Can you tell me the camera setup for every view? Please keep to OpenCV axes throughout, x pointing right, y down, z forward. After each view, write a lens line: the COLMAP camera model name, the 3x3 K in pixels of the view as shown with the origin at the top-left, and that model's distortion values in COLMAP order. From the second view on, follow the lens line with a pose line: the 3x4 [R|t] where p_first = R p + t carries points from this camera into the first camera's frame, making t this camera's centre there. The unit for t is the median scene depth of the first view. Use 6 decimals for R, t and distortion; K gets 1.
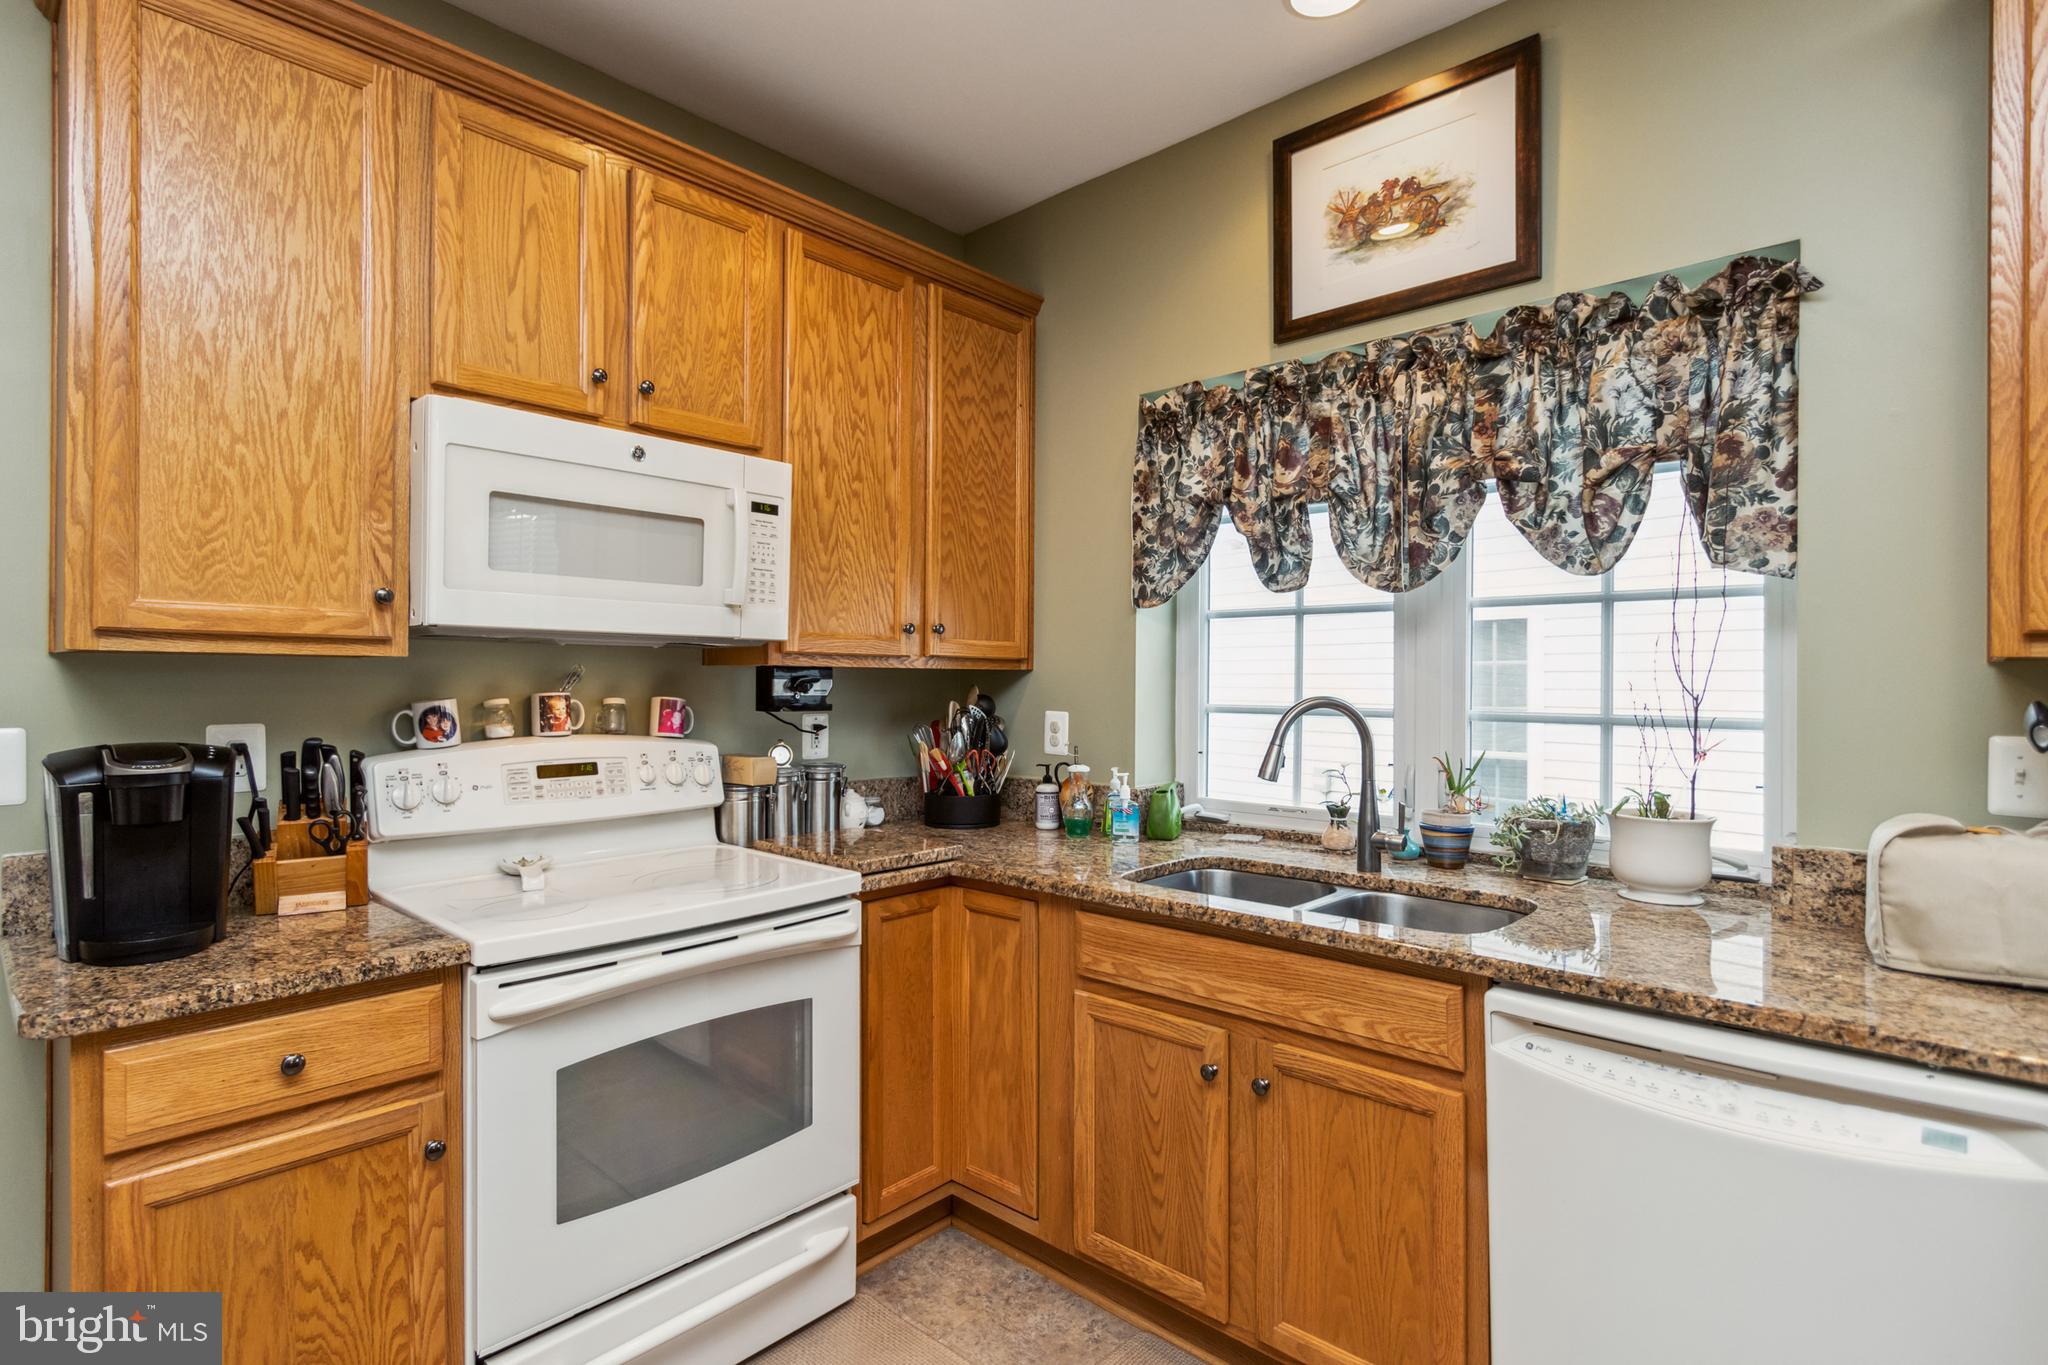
lens RADIAL K [[1010.8, 0, 987.6], [0, 1010.8, 685.6], [0, 0, 1]] dist [0.012671, -0.005194]
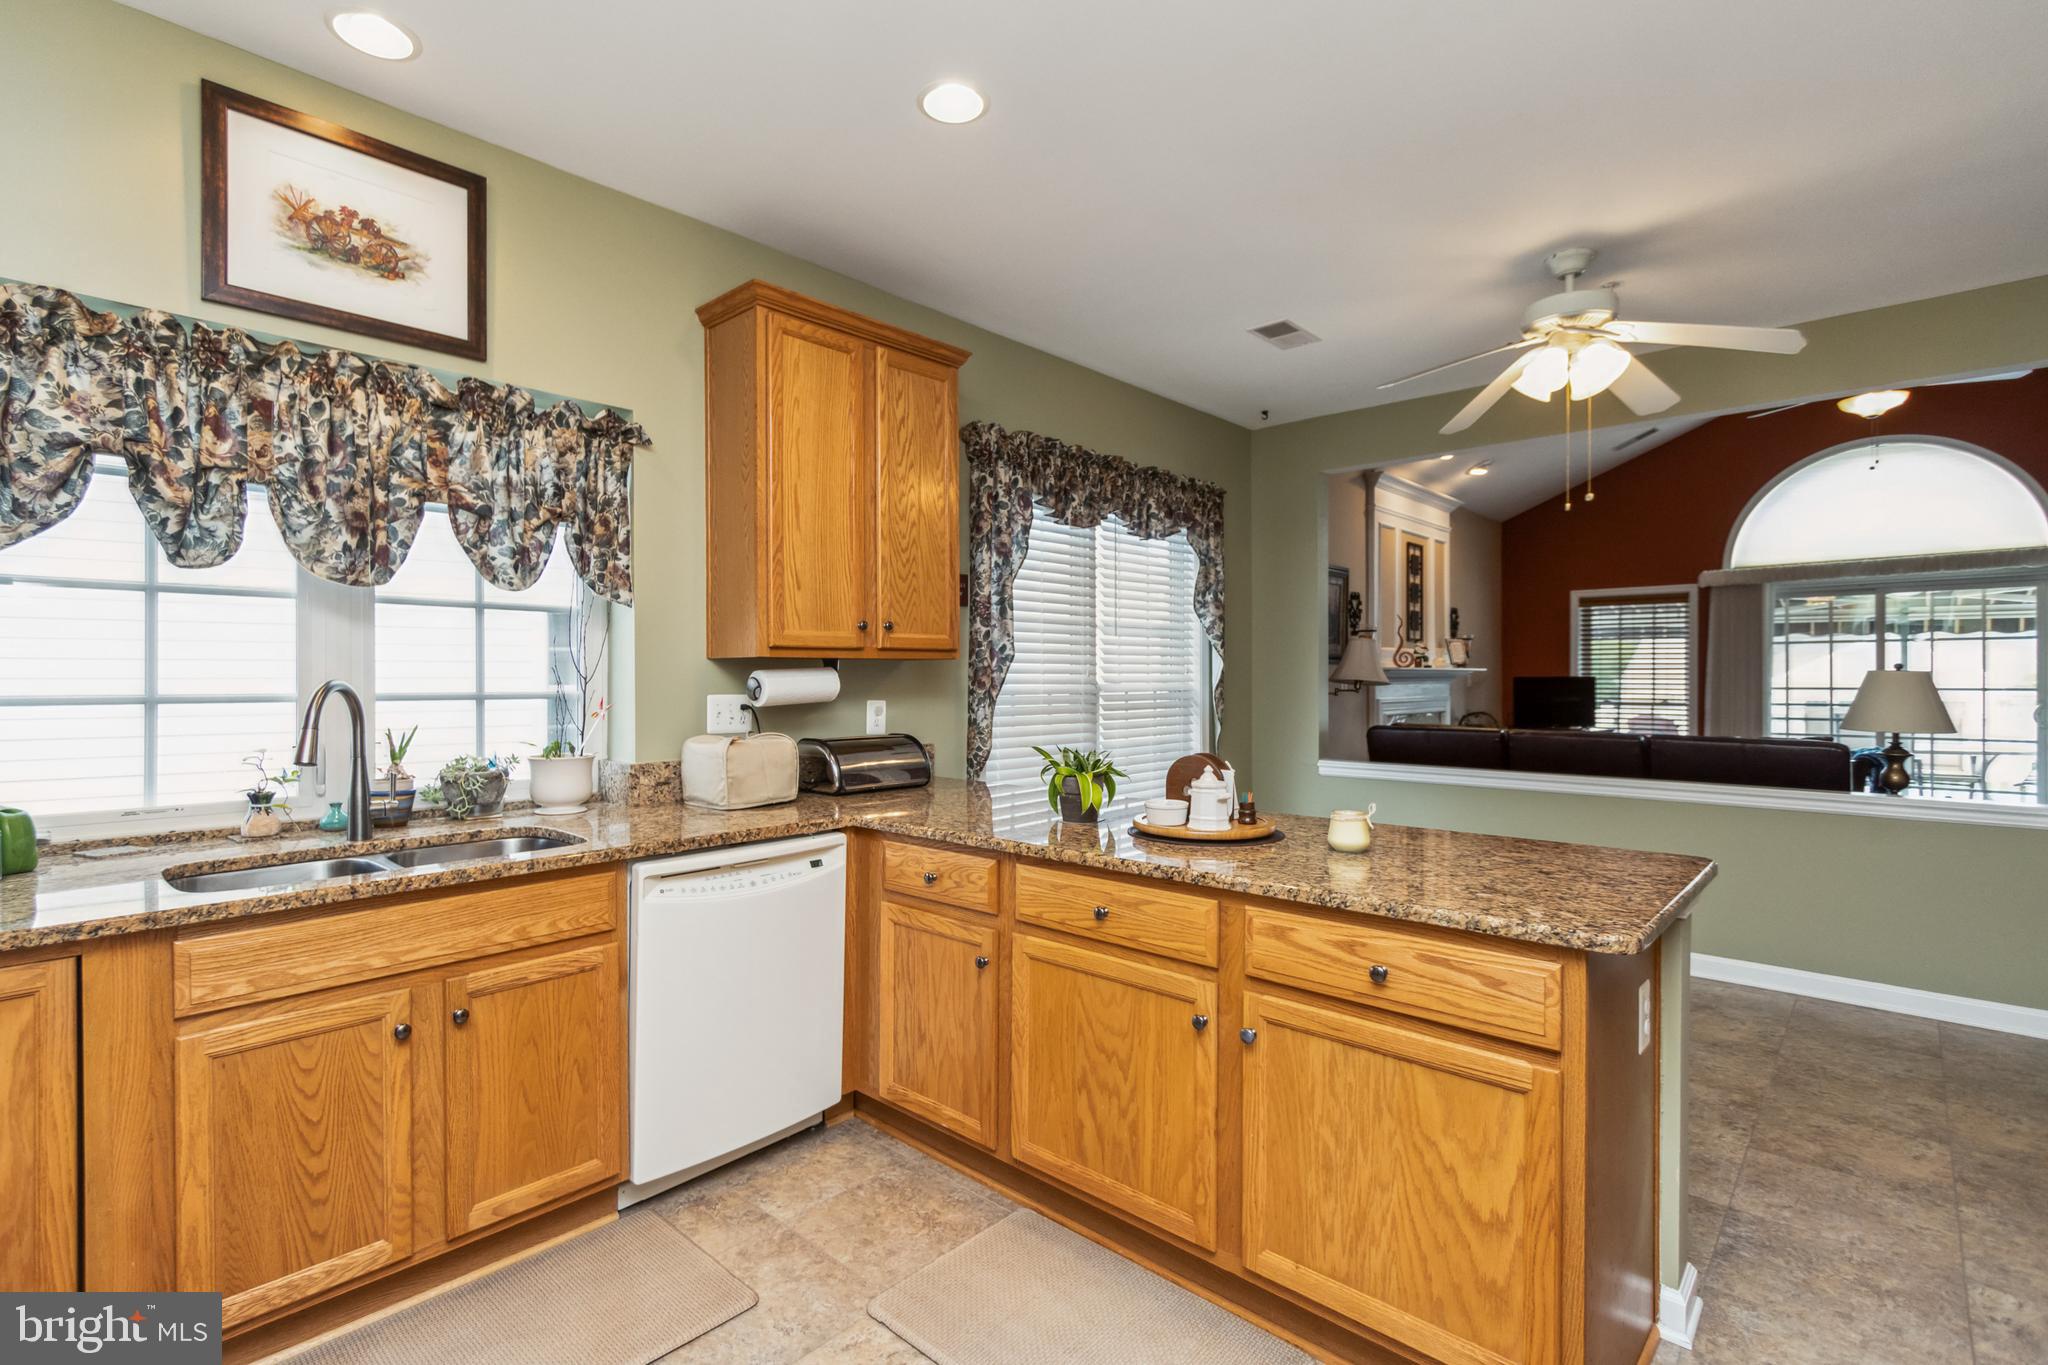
lens RADIAL K [[963.4, 0, 1016.3], [0, 963.4, 680.2], [0, 0, 1]] dist [0.011760, -0.004725]
pose [[-0.019750, -0.009036, 0.999764, -0.724111], [0.004055, 0.999950, 0.009118, 0.004155], [-0.999797, 0.004235, -0.019712, 0.330647]]
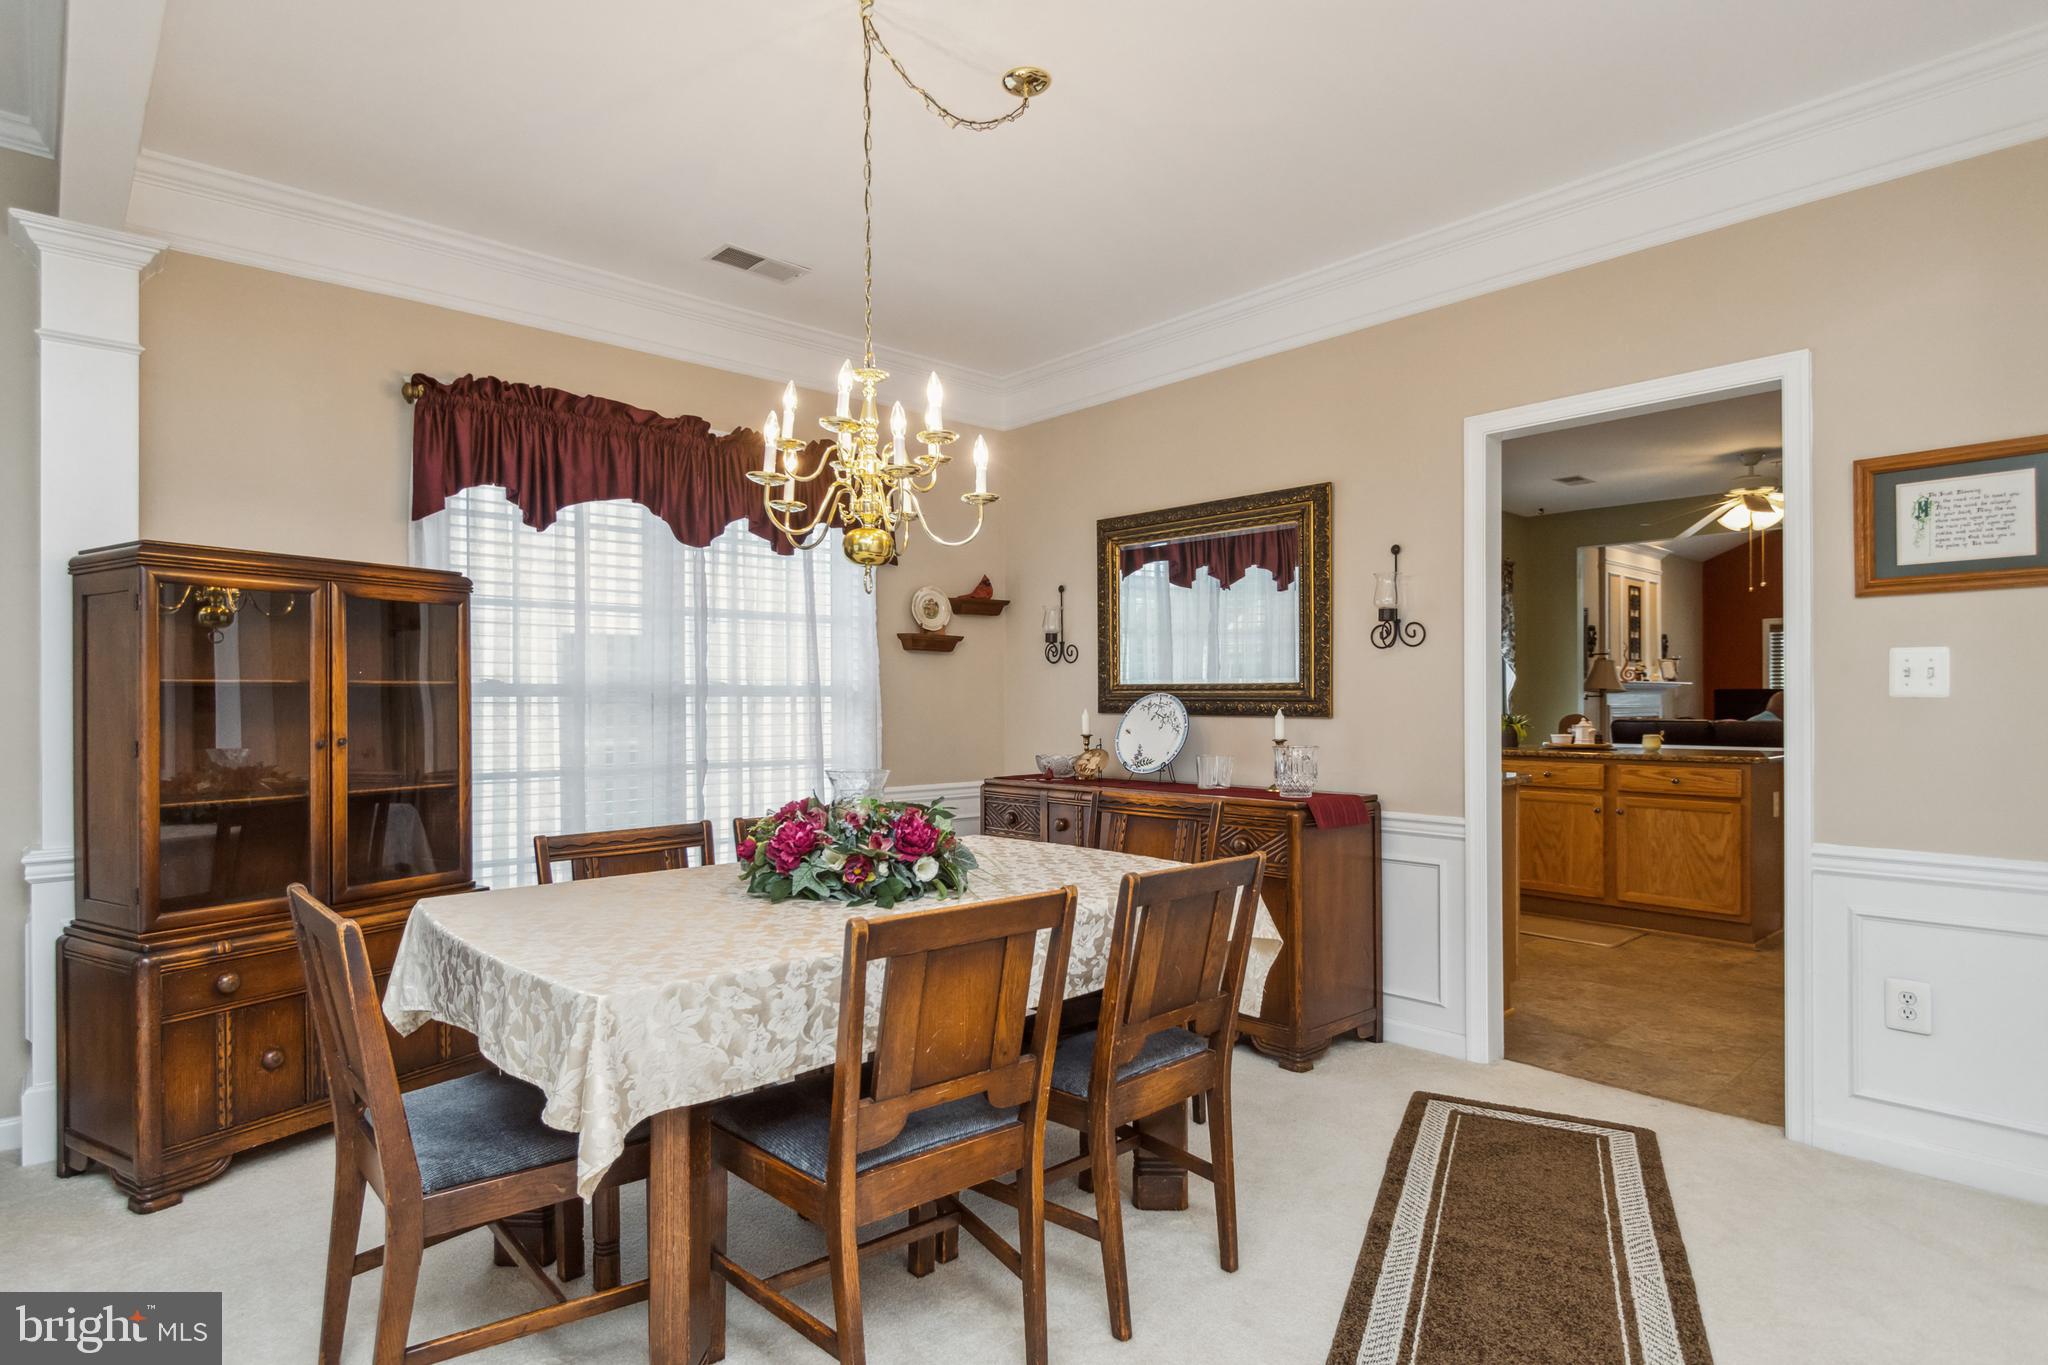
lens RADIAL K [[1075.7, 0, 1023.5], [0, 1075.7, 721.9], [0, 0, 1]] dist [0.001851, -0.000180]
pose [[0.068464, -0.020453, 0.997444, -2.875488], [0.013666, 0.999715, 0.019562, 0.057220], [-0.997560, 0.012291, 0.068724, 1.549789]]
